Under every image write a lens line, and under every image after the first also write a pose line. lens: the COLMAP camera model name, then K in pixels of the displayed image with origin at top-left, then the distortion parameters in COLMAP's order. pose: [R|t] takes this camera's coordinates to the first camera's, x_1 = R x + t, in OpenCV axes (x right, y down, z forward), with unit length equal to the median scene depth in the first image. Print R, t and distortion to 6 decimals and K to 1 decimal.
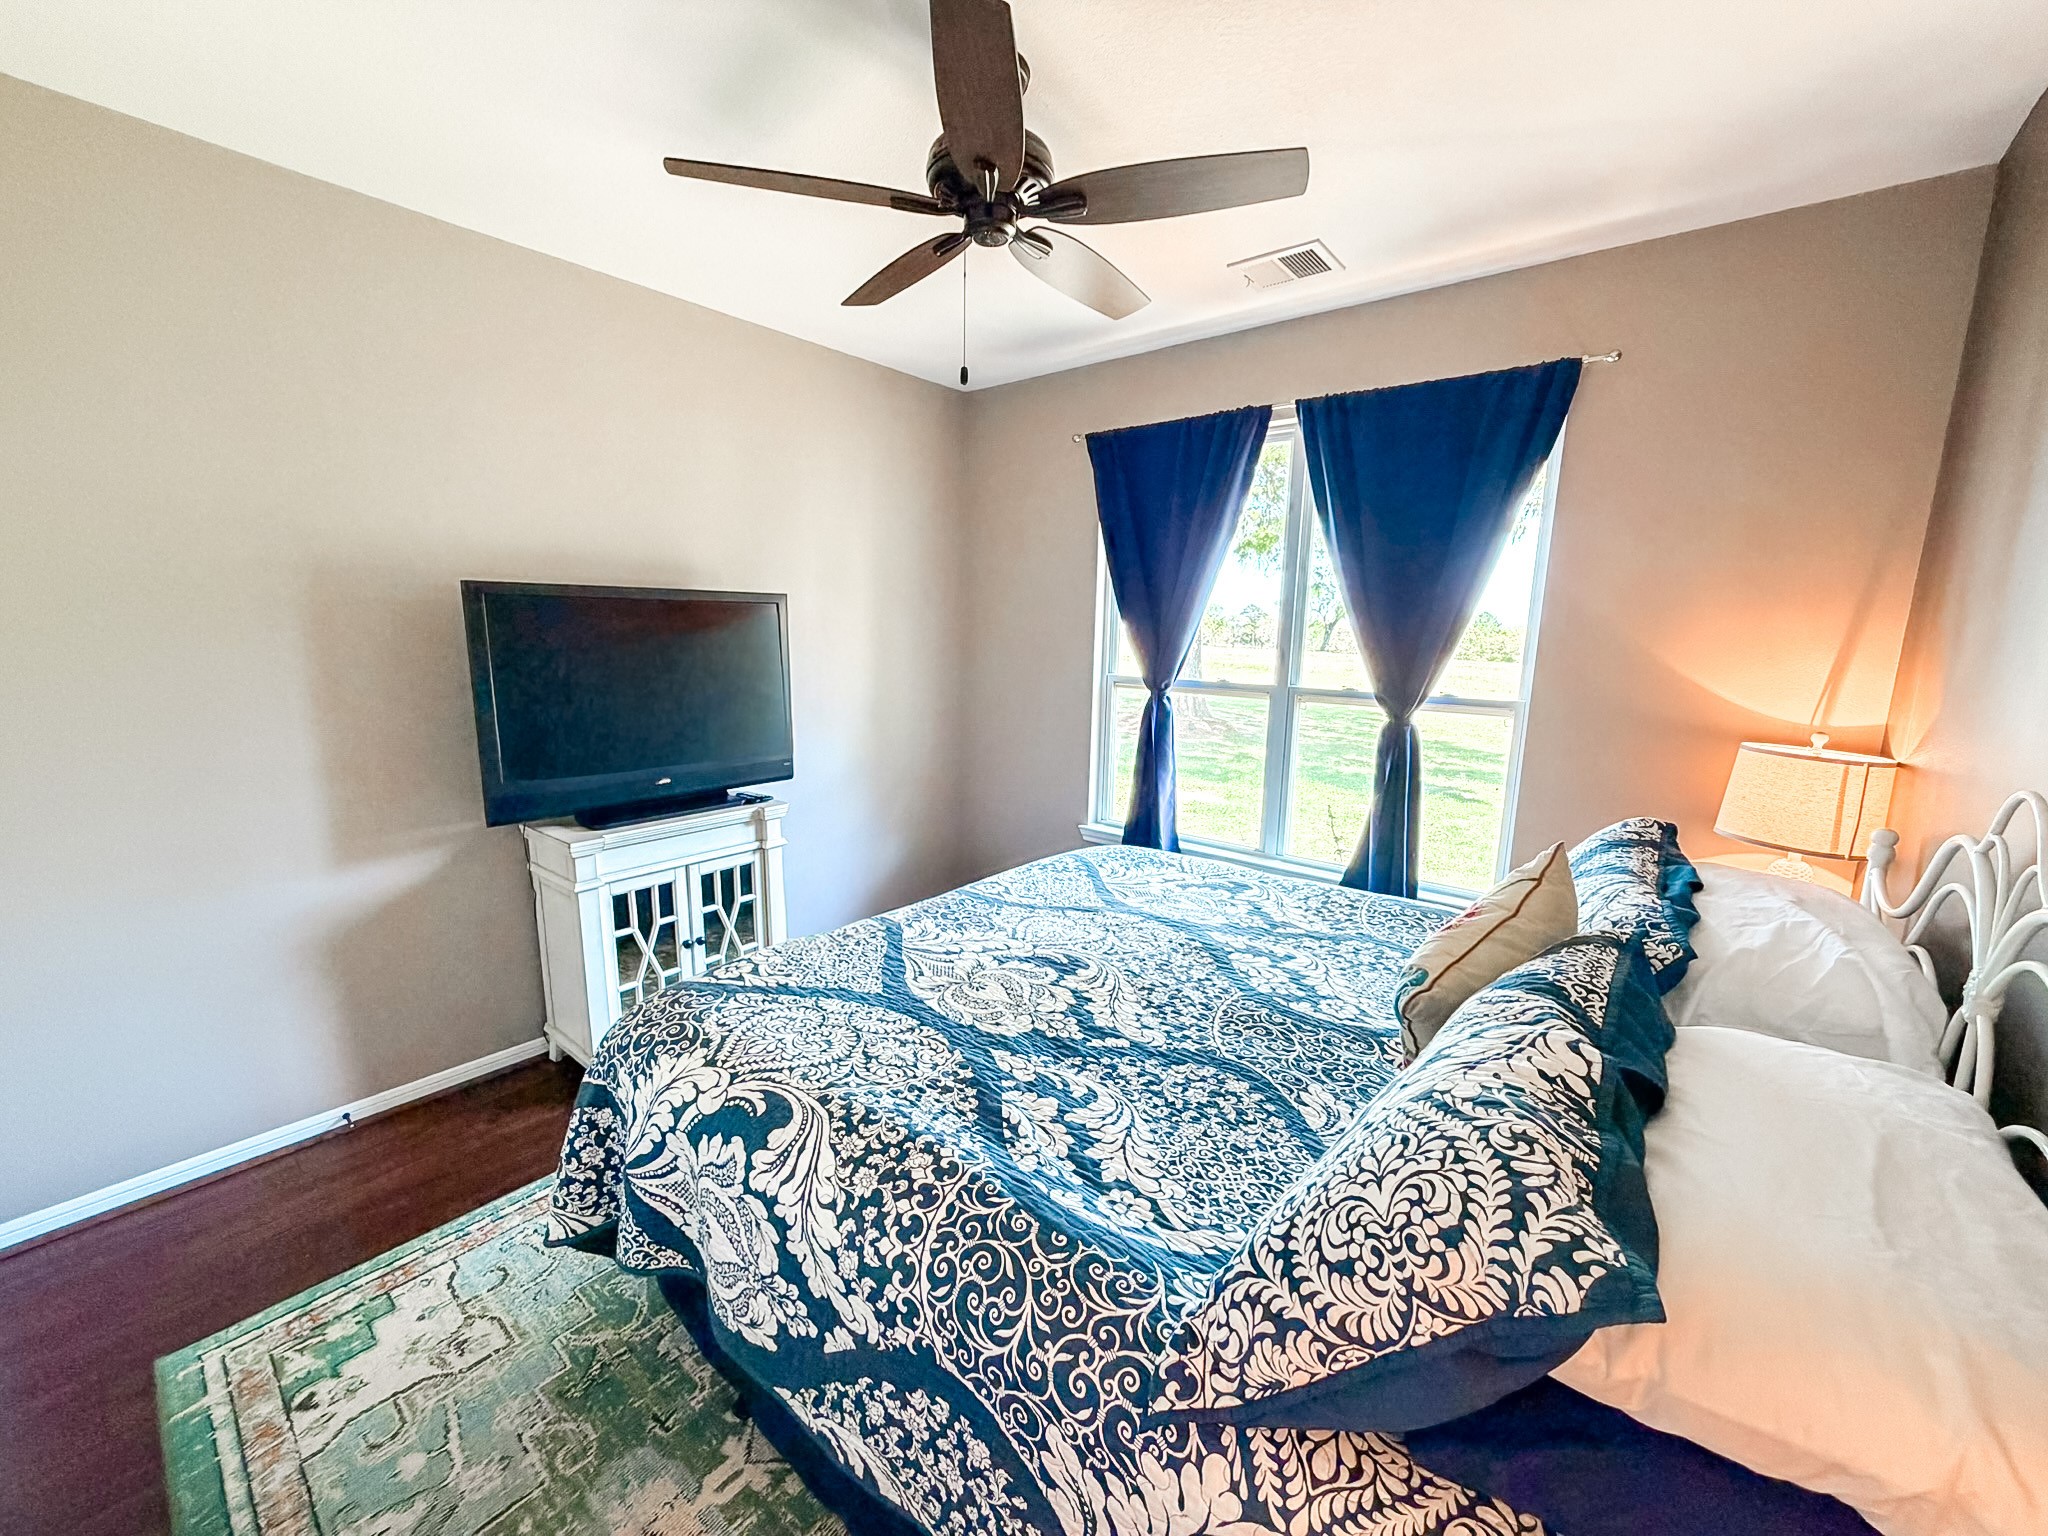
lens RADIAL K [[818.7, 0, 1019.0], [0, 818.7, 767.9], [0, 0, 1]] dist [0.000257, -0.000570]
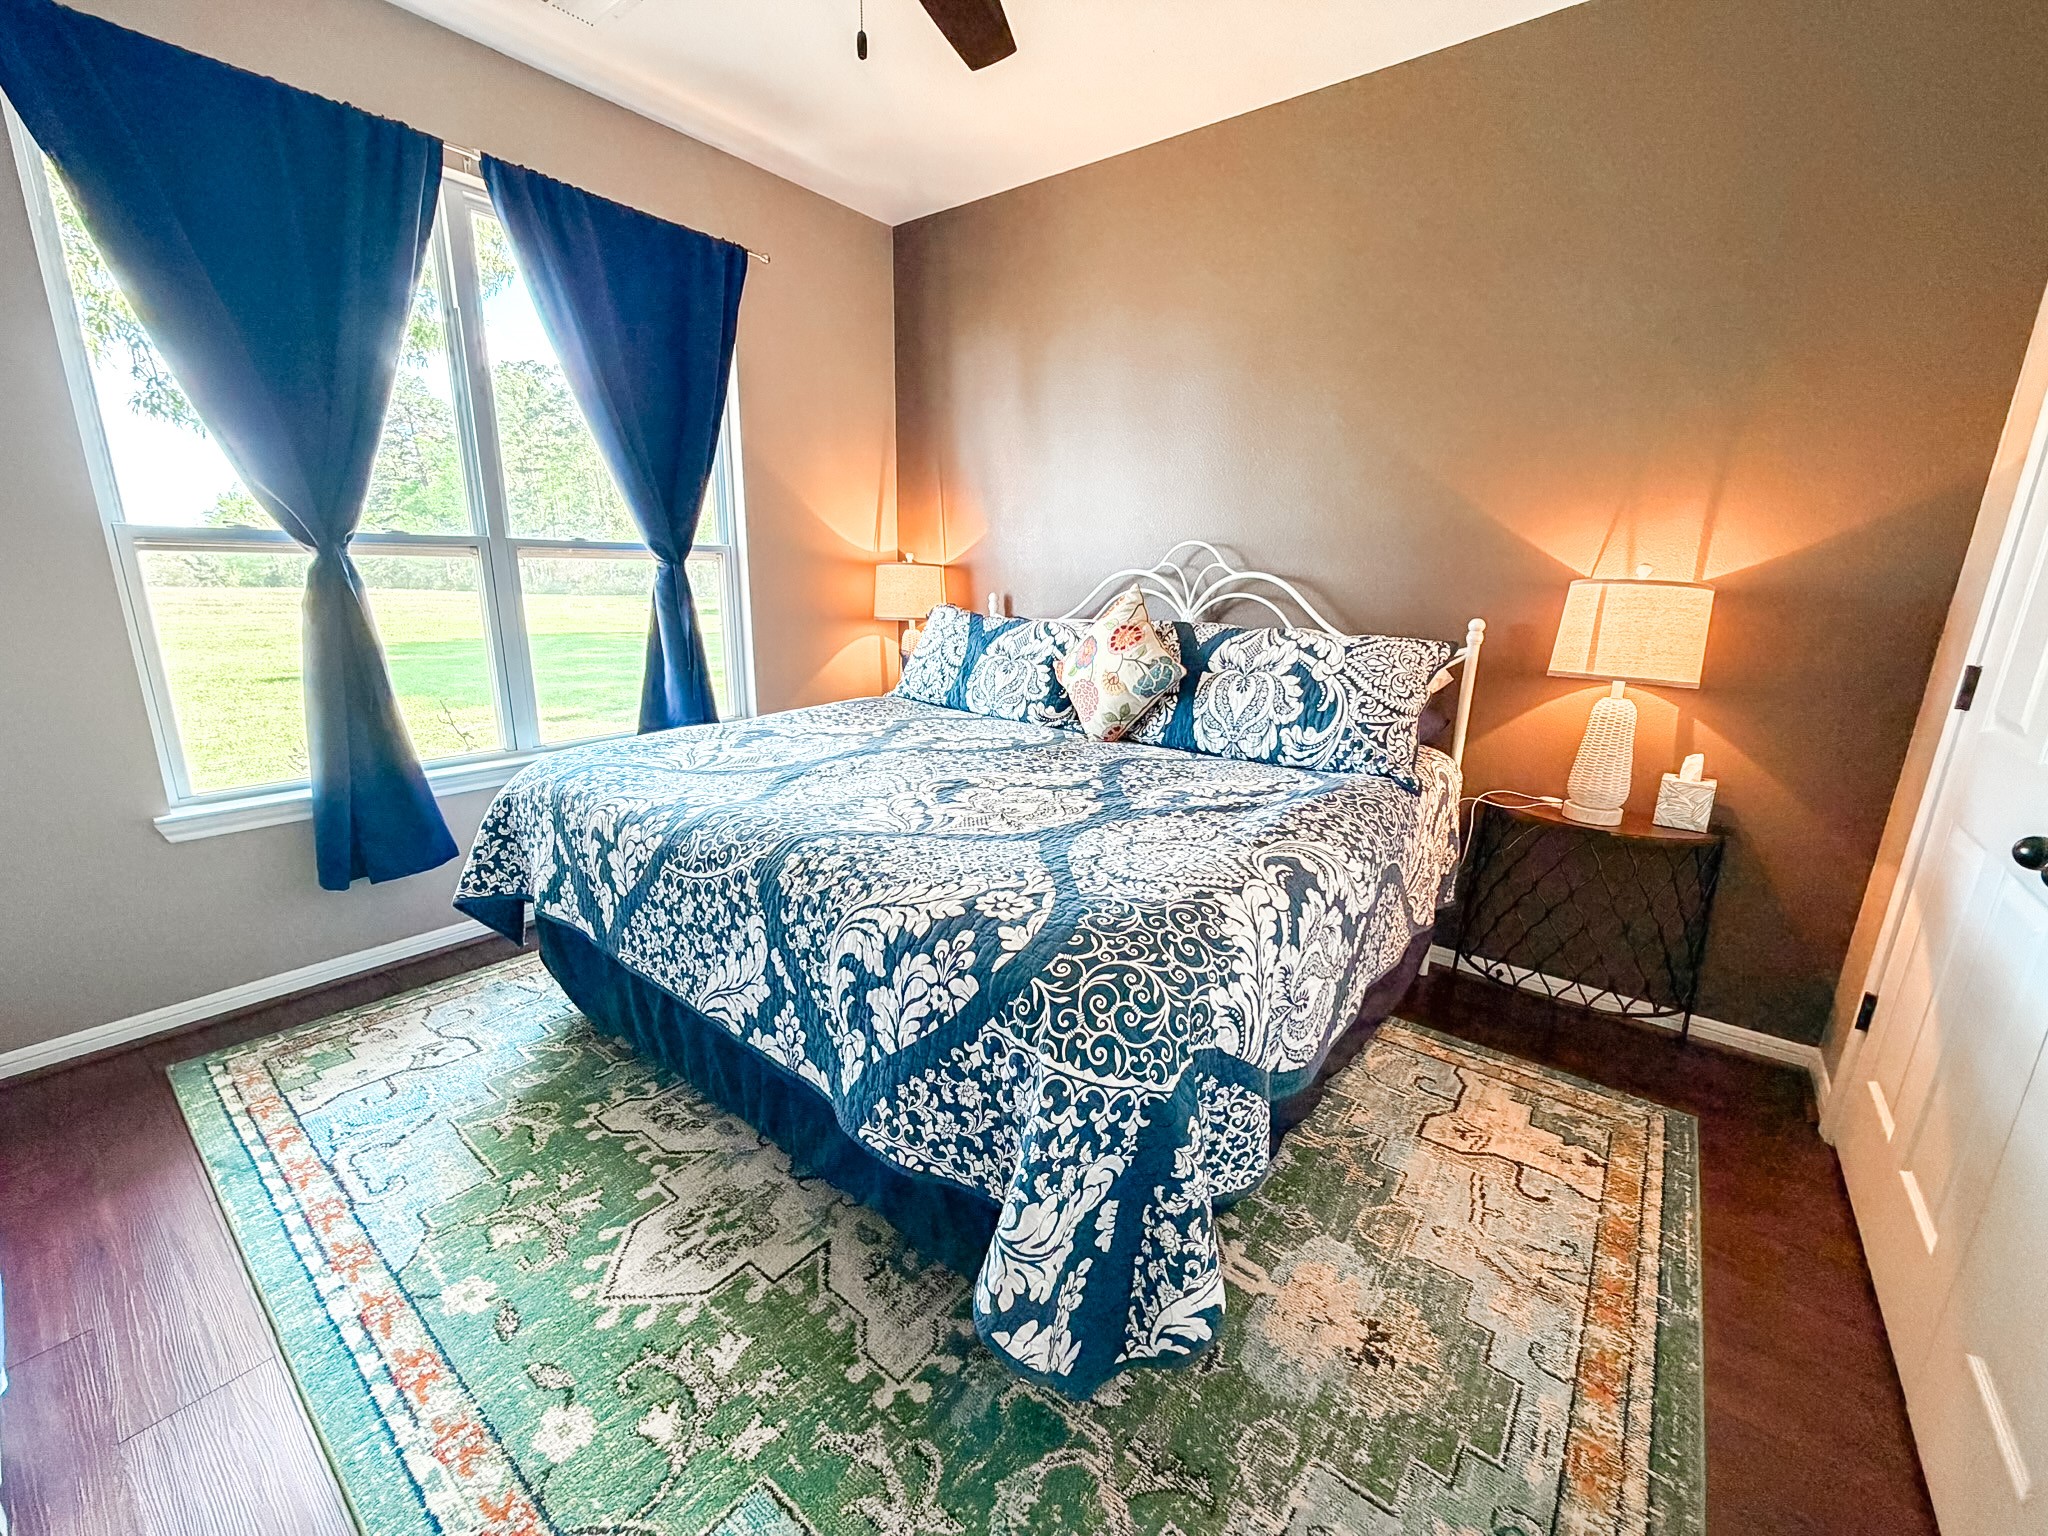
lens RADIAL K [[818.7, 0, 1019.0], [0, 818.7, 767.9], [0, 0, 1]] dist [0.000257, -0.000570]
pose [[-0.016731, -0.261963, 0.964933, -1.068188], [0.155616, 0.952626, 0.261320, -0.033655], [-0.987676, 0.154531, 0.024827, 1.060493]]
